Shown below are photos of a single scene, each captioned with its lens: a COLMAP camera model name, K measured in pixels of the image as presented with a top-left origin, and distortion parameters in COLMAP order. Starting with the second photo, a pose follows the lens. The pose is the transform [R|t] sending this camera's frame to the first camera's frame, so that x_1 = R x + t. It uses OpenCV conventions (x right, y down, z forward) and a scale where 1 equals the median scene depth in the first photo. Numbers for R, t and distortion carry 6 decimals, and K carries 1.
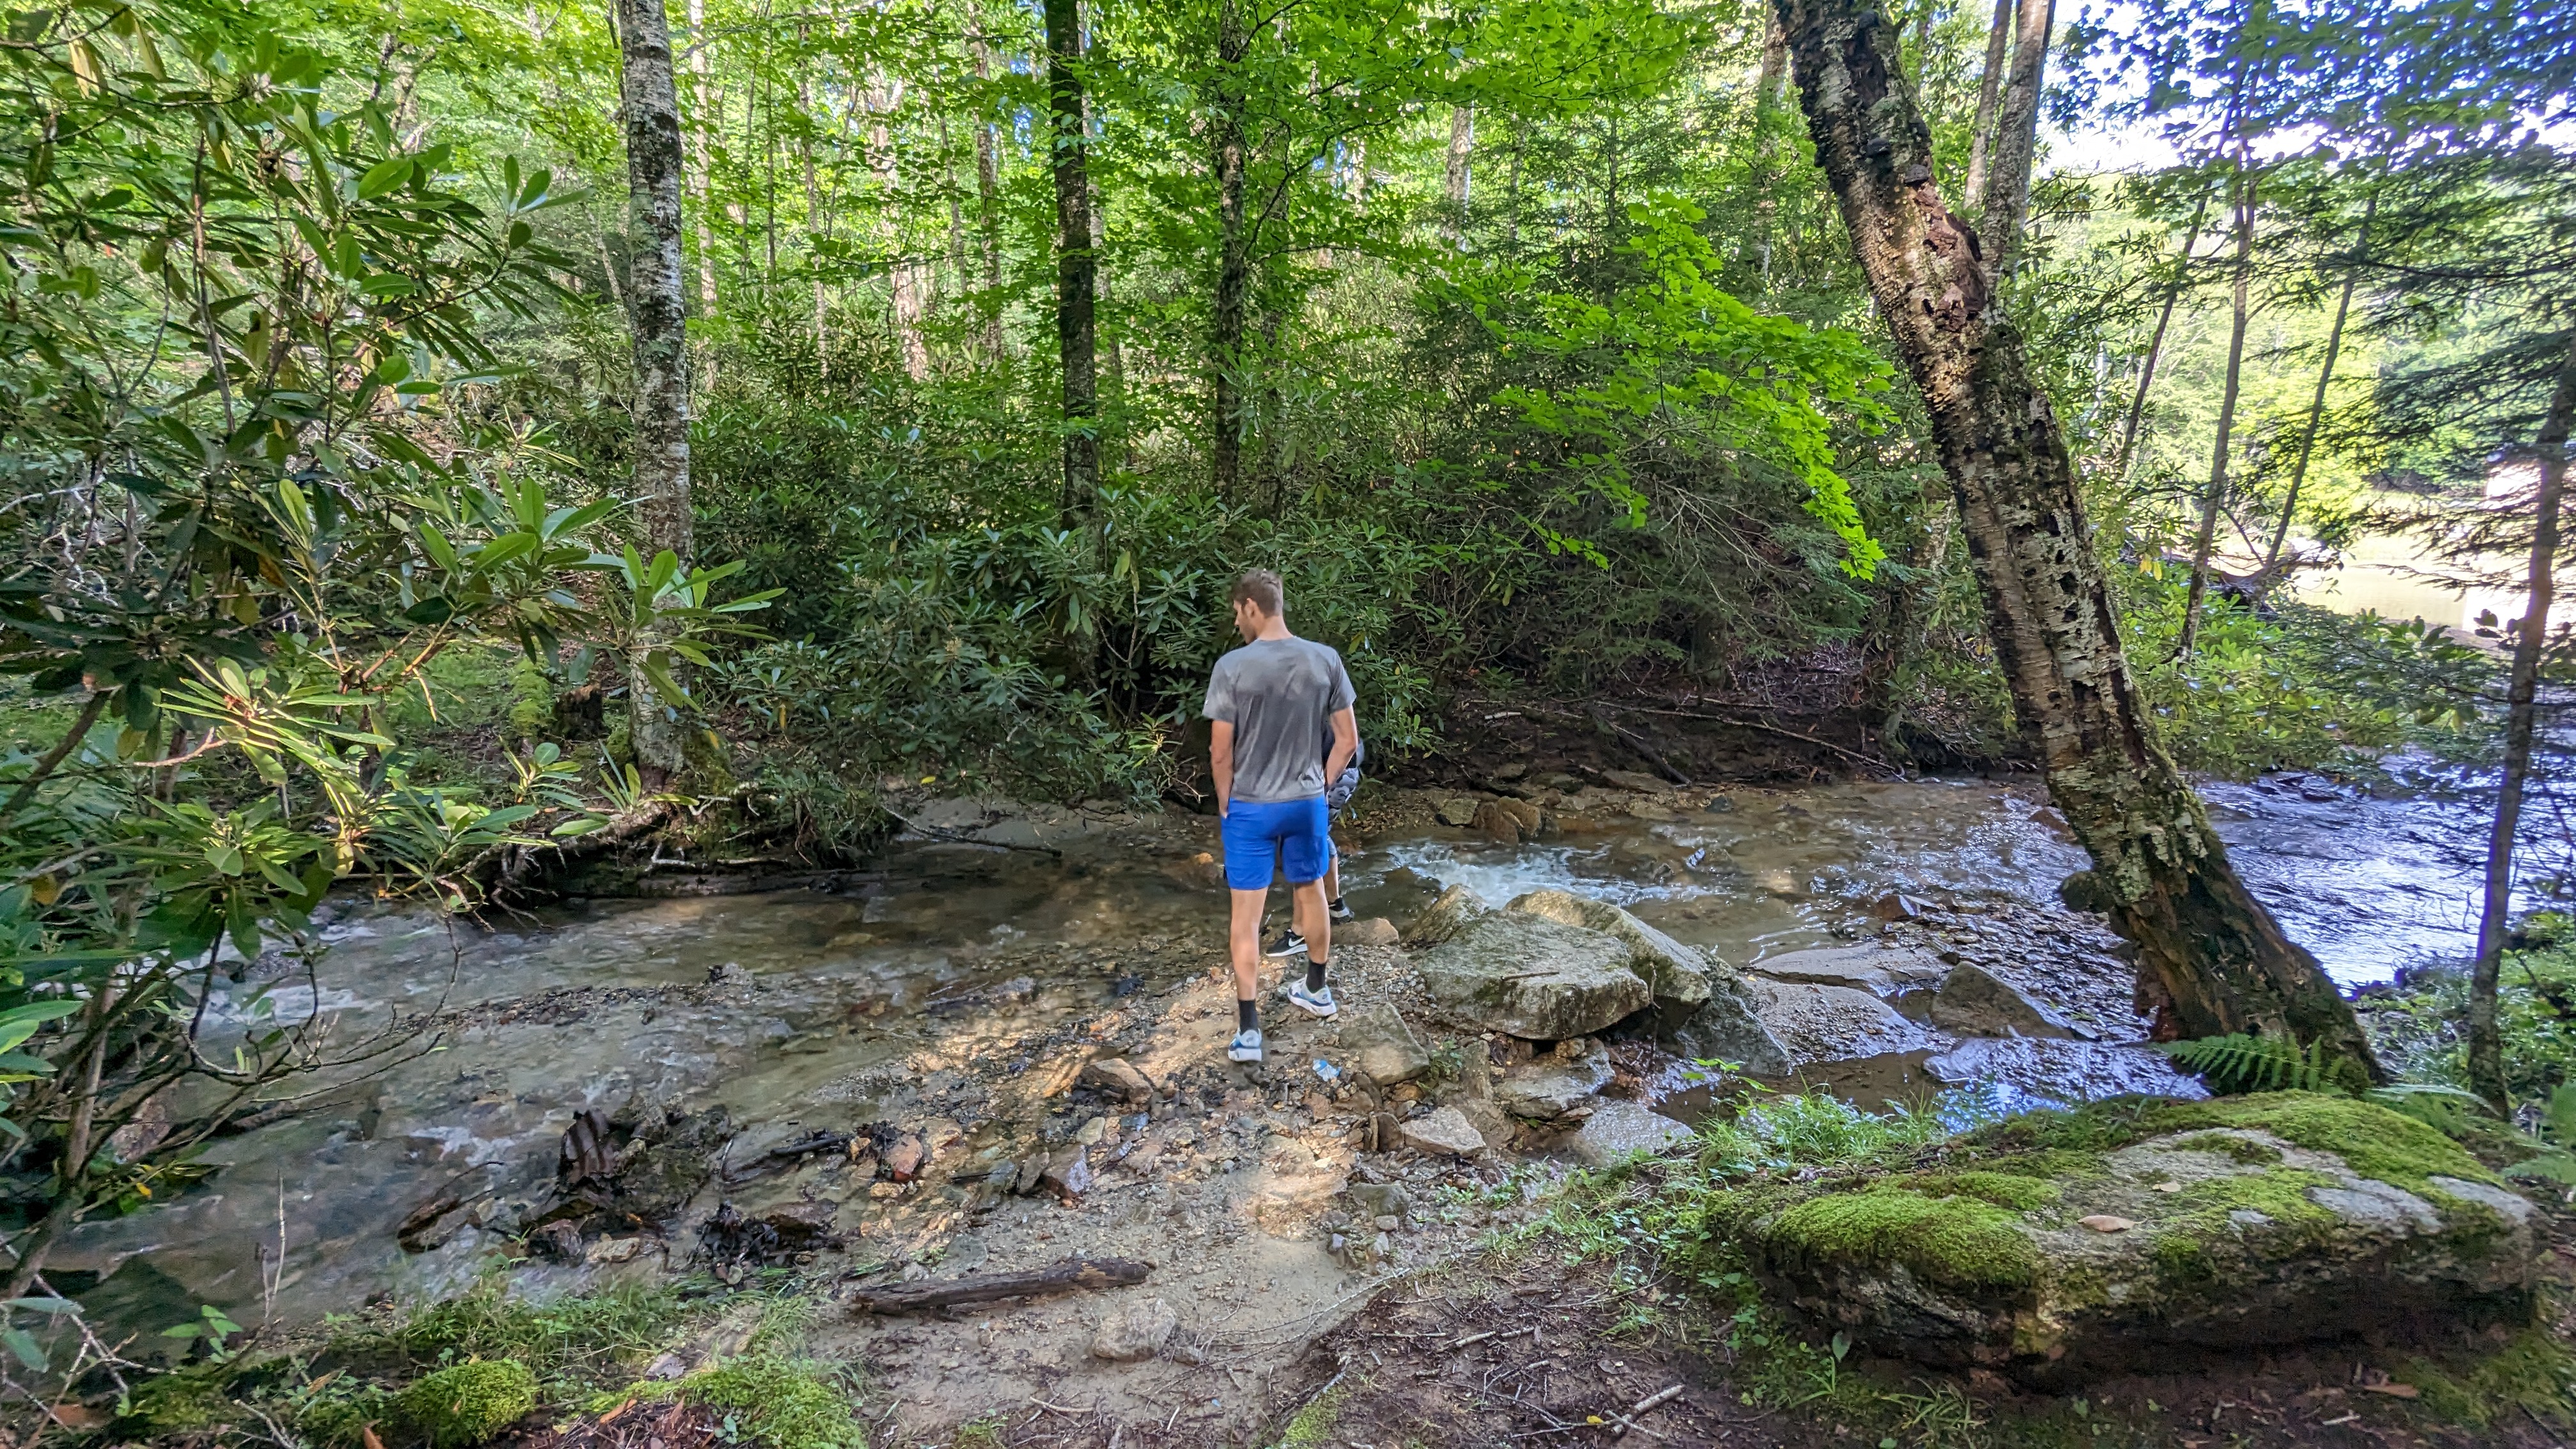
lens RADIAL K [[1215.2, 0, 1272.2], [0, 1215.2, 716.9], [0, 0, 1]] dist [0.001170, 0.000087]
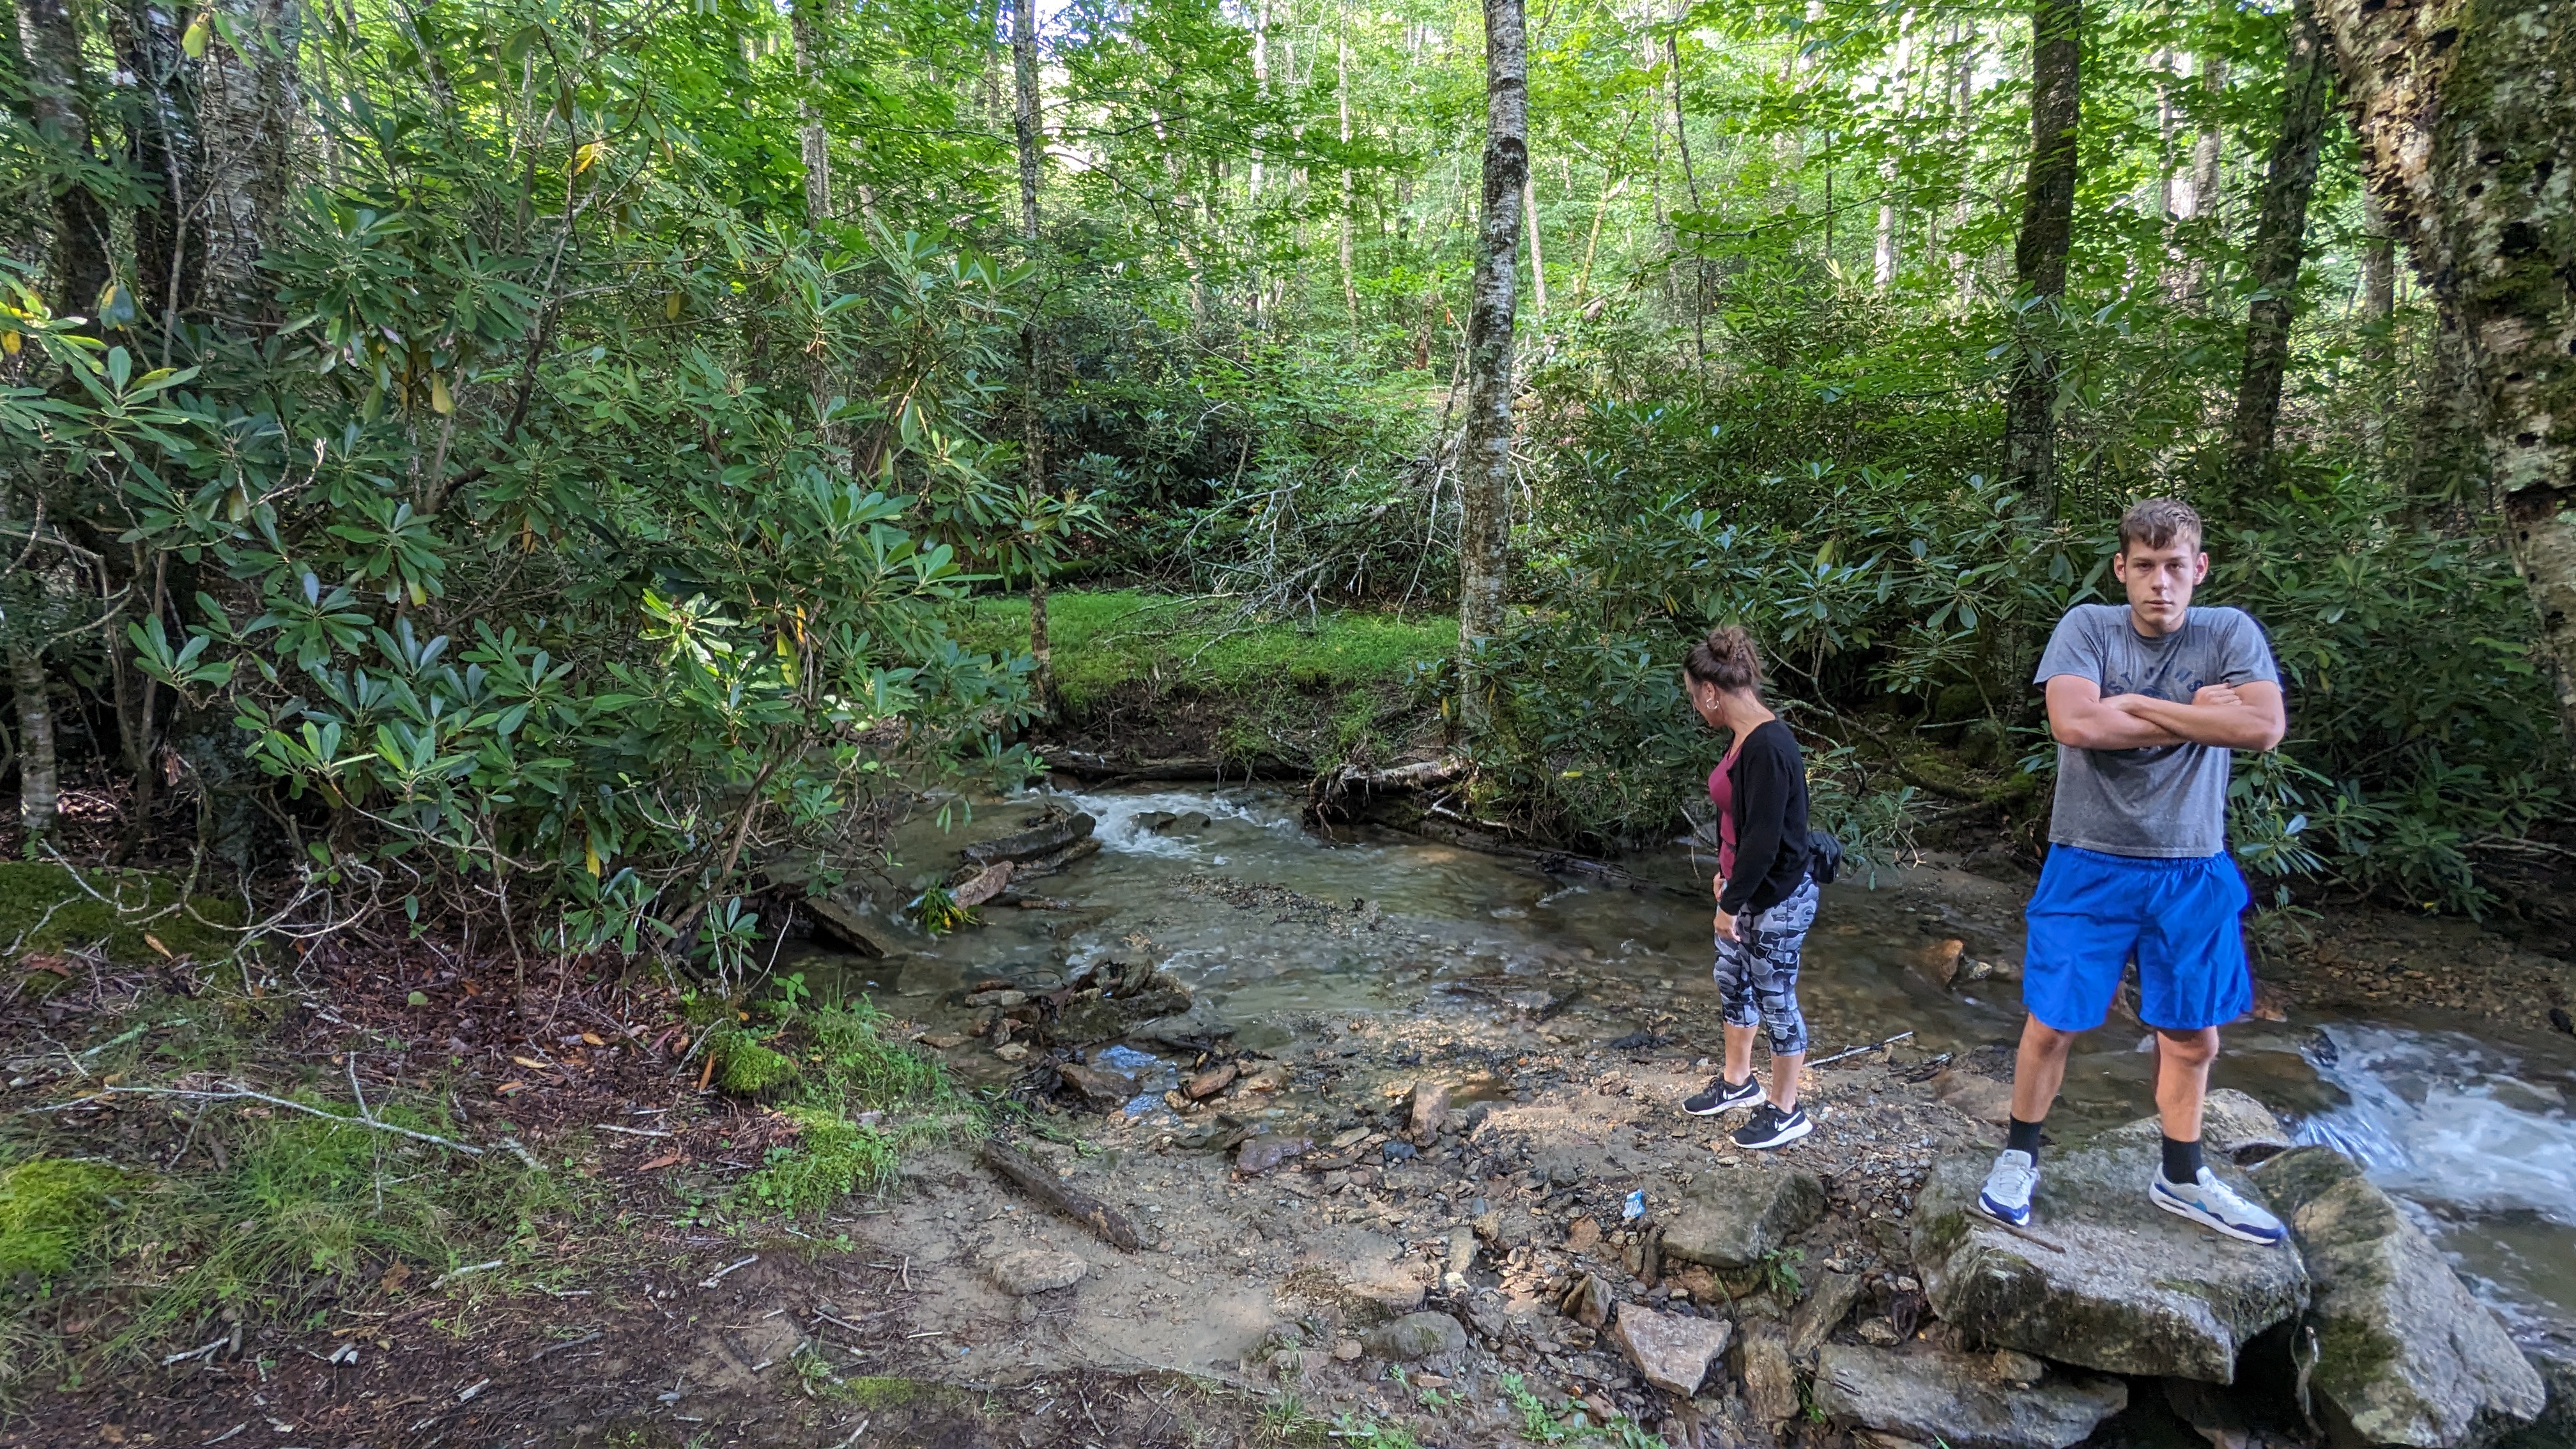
lens RADIAL K [[1215.2, 0, 1296.4], [0, 1215.2, 710.3], [0, 0, 1]] dist [0.001170, 0.000087]
pose [[0.565375, 0.123726, -0.815502, 0.350815], [-0.118312, 0.990627, 0.068271, -0.035565], [0.816305, 0.057885, 0.574713, 0.240561]]
